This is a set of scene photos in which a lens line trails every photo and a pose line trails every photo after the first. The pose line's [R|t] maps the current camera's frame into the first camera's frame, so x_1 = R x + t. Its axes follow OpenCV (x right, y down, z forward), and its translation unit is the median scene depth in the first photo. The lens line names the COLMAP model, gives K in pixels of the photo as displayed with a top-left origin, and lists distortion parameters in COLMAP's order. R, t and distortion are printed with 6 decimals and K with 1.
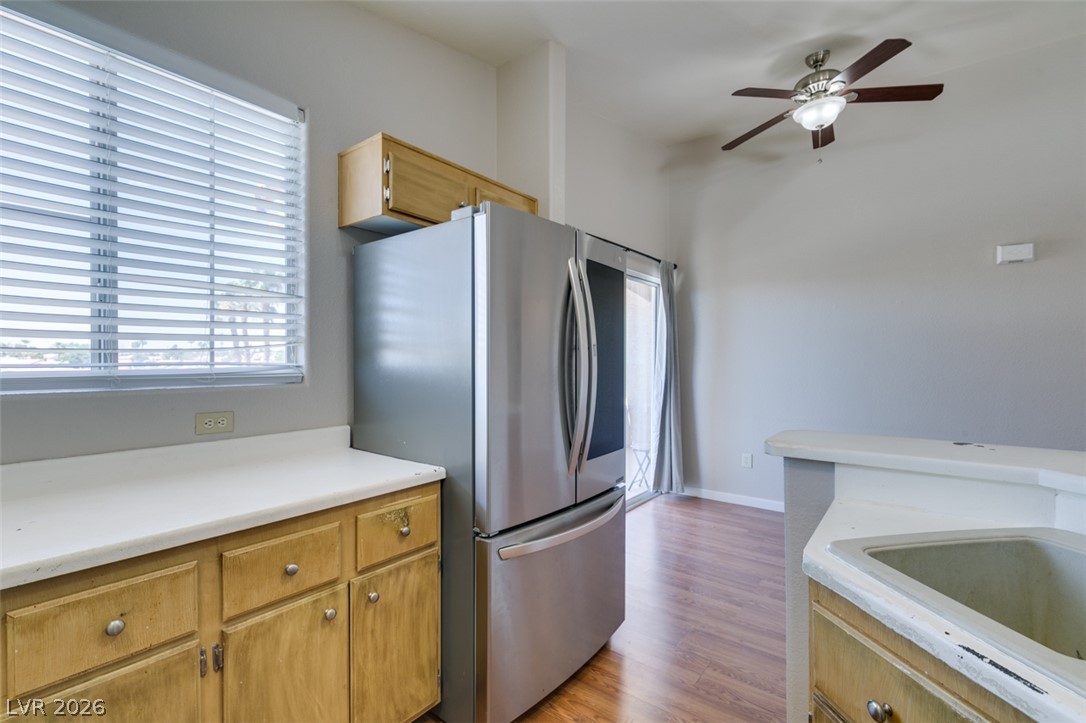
lens RADIAL K [[487.3, 0, 542.9], [0, 487.3, 362.5], [0, 0, 1]] dist [0.001882, -0.002202]
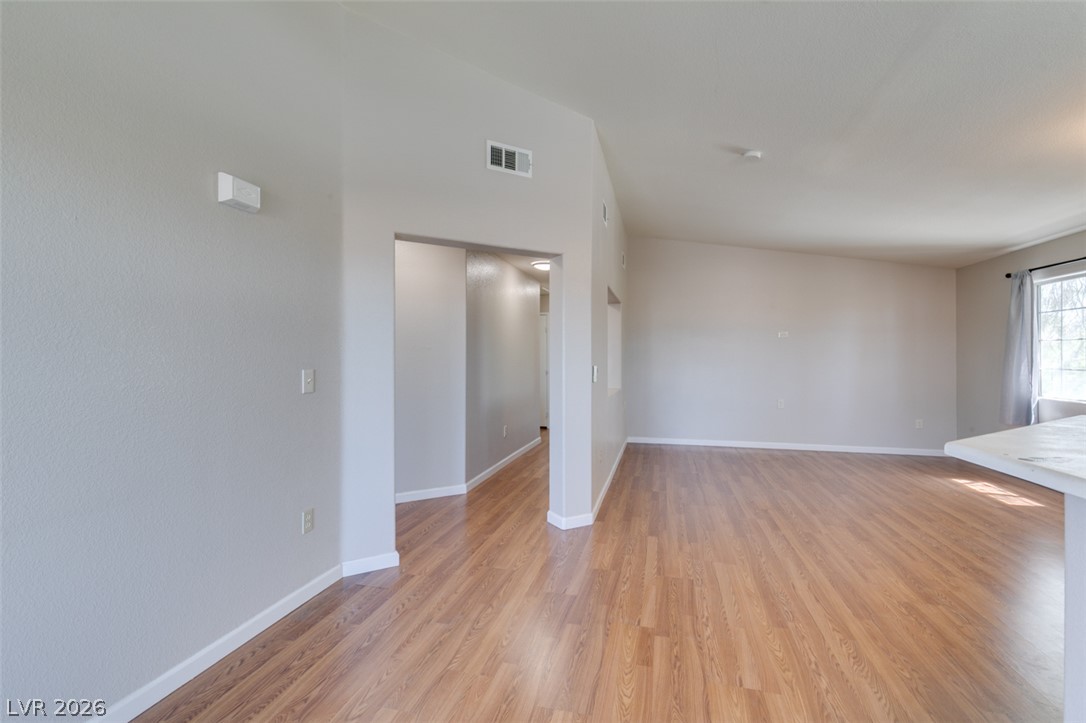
lens RADIAL K [[487.3, 0, 540.9], [0, 487.3, 354.9], [0, 0, 1]] dist [0.001882, -0.002202]
pose [[-0.403334, 0.001661, 0.915051, 0.335293], [0.001335, 0.999998, -0.001227, -0.004091], [-0.915052, 0.000727, -0.403335, 1.499031]]
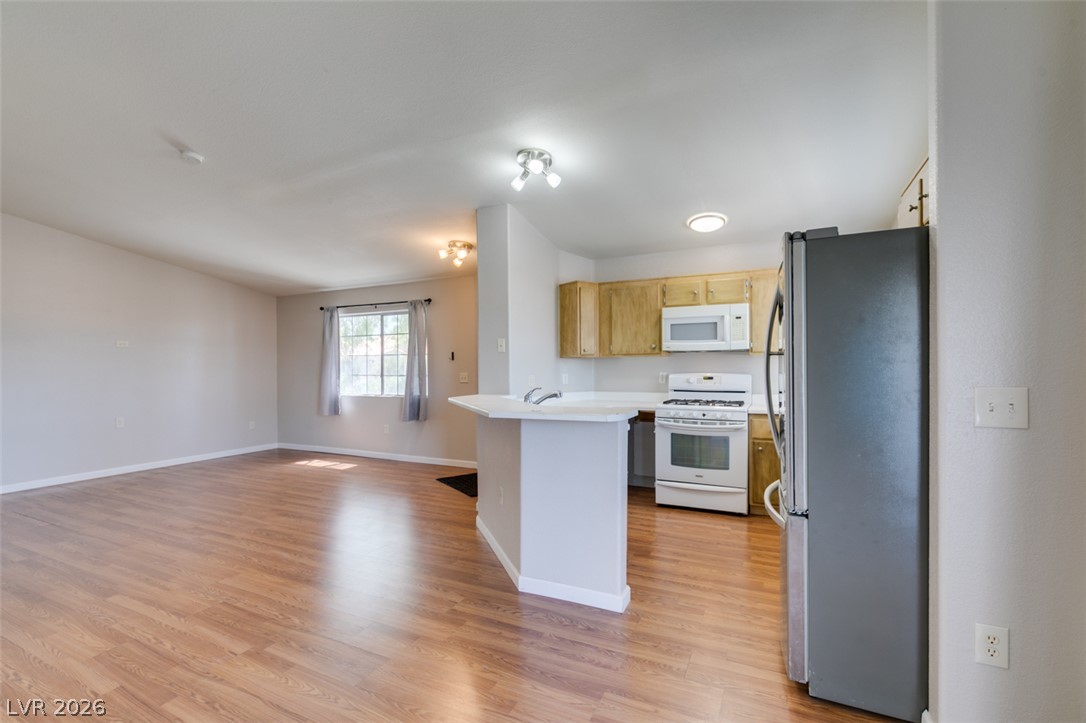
lens RADIAL K [[487.3, 0, 538.0], [0, 487.3, 366.6], [0, 0, 1]] dist [0.001882, -0.002202]
pose [[-0.980567, 0.005851, -0.196100, 0.880777], [0.005056, 0.999977, 0.004556, -0.006551], [0.196122, 0.003476, -0.980573, 2.040717]]
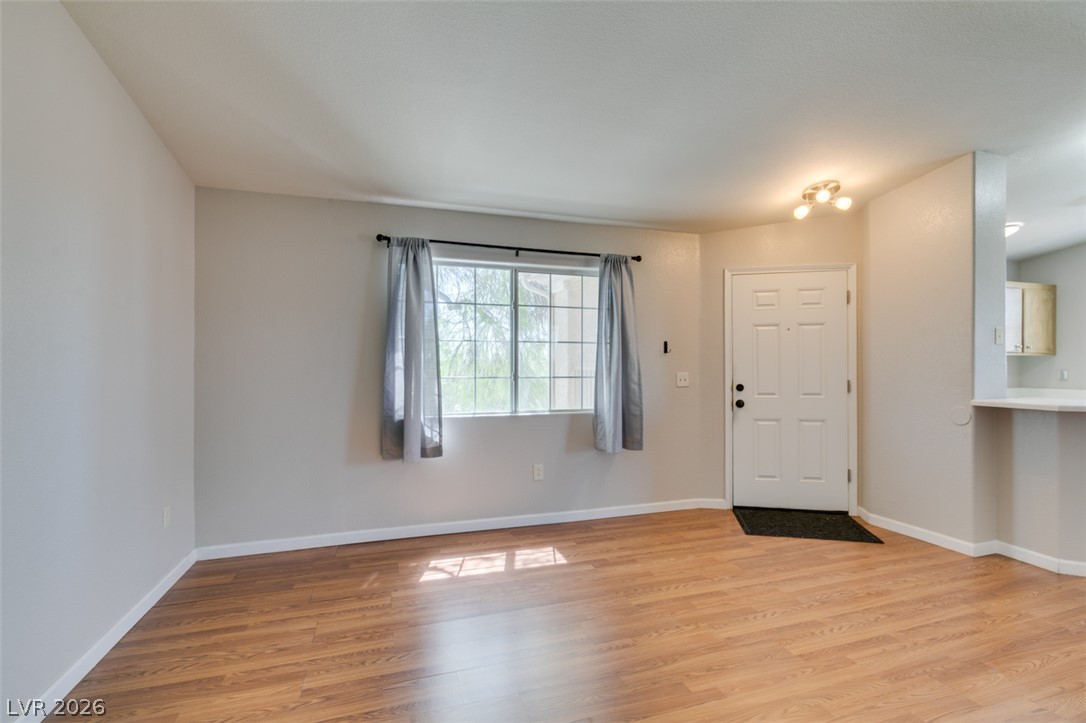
lens RADIAL K [[487.3, 0, 540.4], [0, 487.3, 364.6], [0, 0, 1]] dist [0.001882, -0.002202]
pose [[-0.562844, -0.000474, -0.826563, 2.951549], [-0.003985, 0.999990, 0.002141, 0.009291], [0.826554, 0.004499, -0.562840, -0.519631]]
